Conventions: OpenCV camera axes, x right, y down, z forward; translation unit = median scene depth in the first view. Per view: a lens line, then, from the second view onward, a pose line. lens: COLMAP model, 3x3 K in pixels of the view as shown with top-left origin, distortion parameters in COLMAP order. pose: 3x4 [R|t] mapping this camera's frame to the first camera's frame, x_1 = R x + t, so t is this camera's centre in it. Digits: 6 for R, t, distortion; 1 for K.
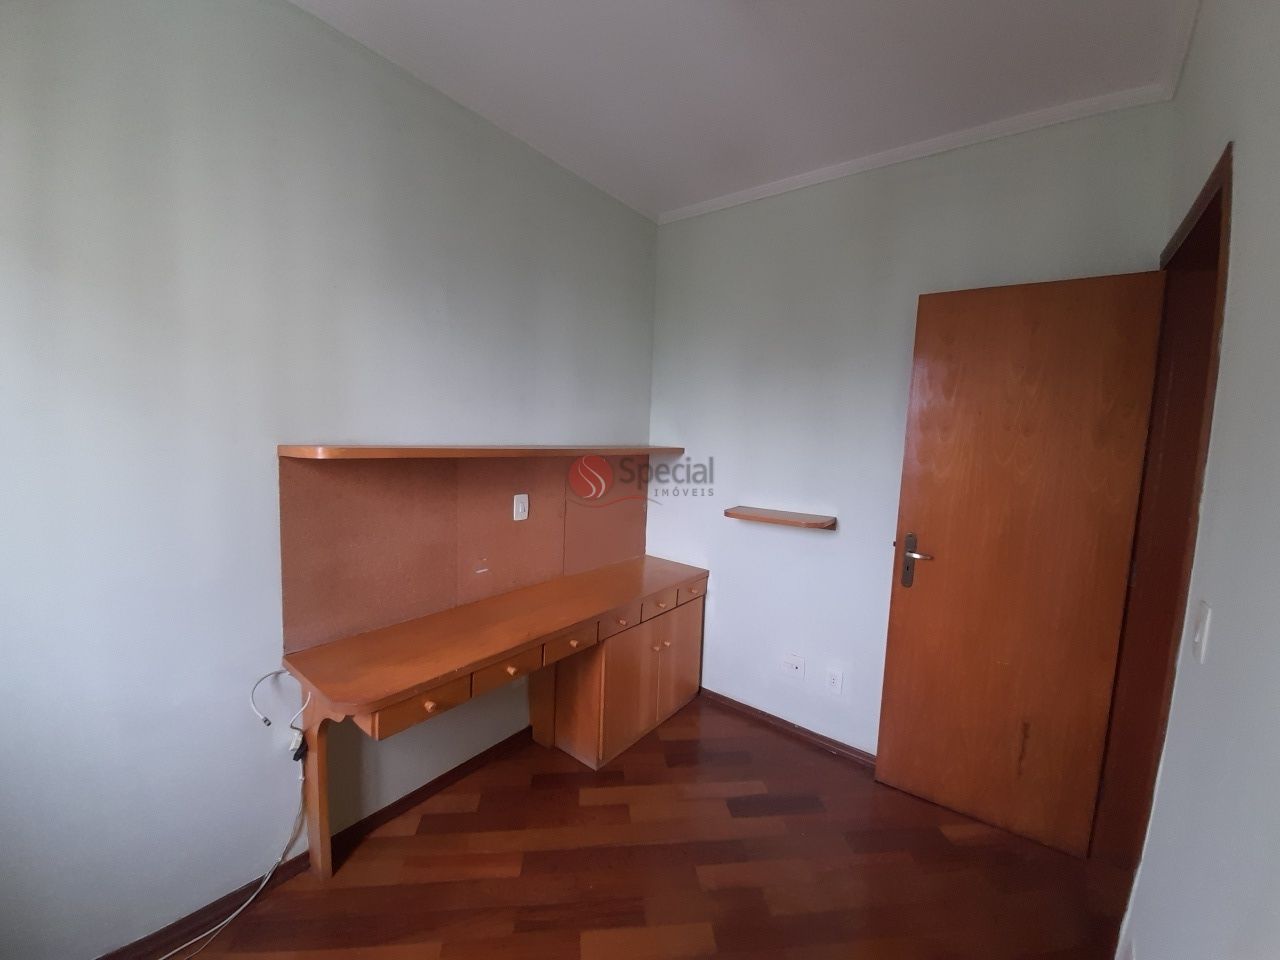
lens RADIAL K [[494.0, 0, 626.0], [0, 494.0, 488.0], [0, 0, 1]] dist [-0.007936, -0.000039]
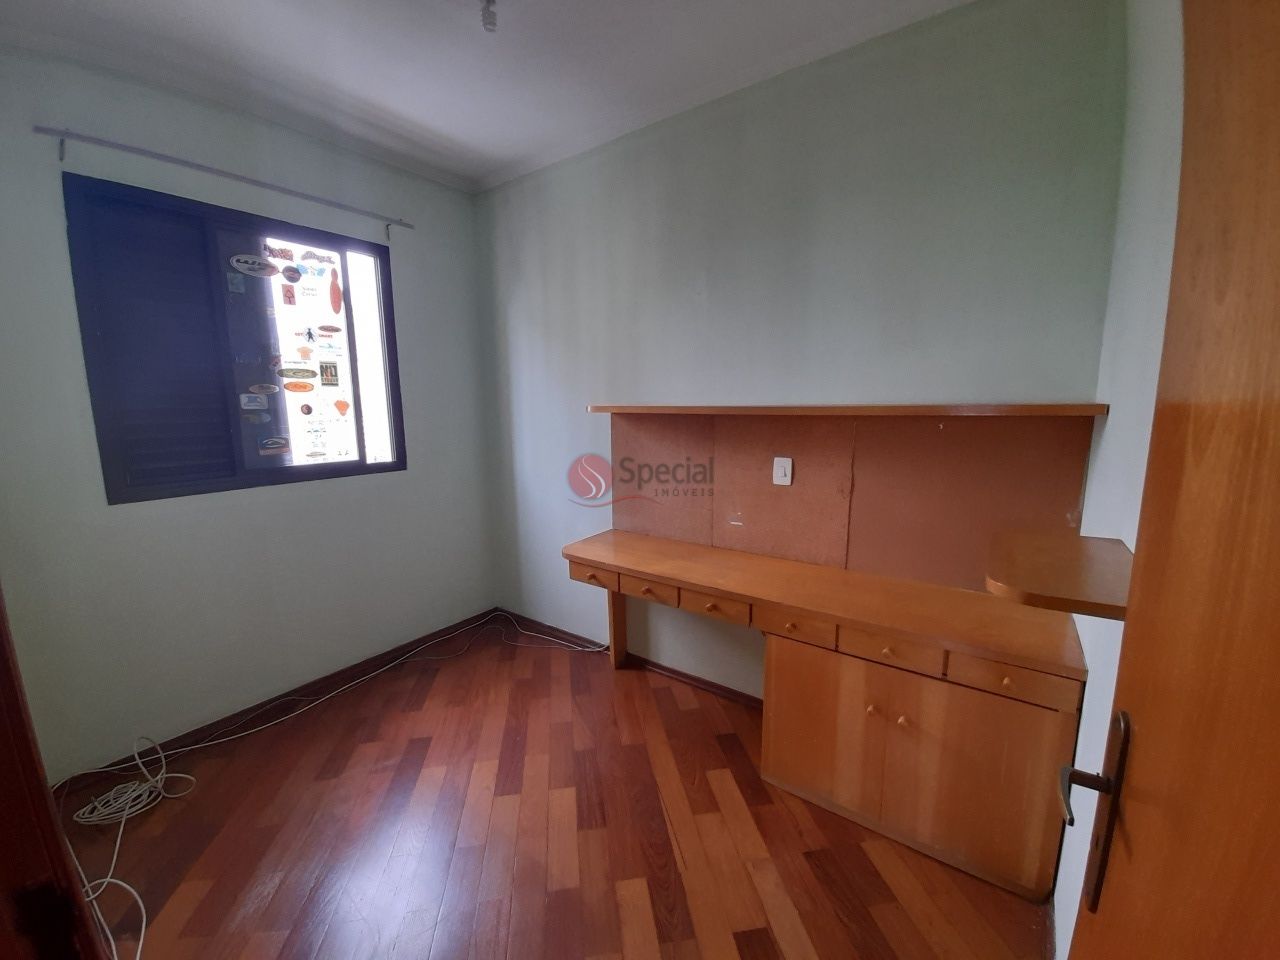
lens RADIAL K [[503.8, 0, 634.3], [0, 503.8, 479.3], [0, 0, 1]] dist [0.013857, -0.018378]
pose [[0.026852, 0.111787, -0.993369, 0.749156], [-0.081047, 0.990700, 0.109295, -0.028376], [0.996349, 0.077574, 0.035663, 0.695721]]
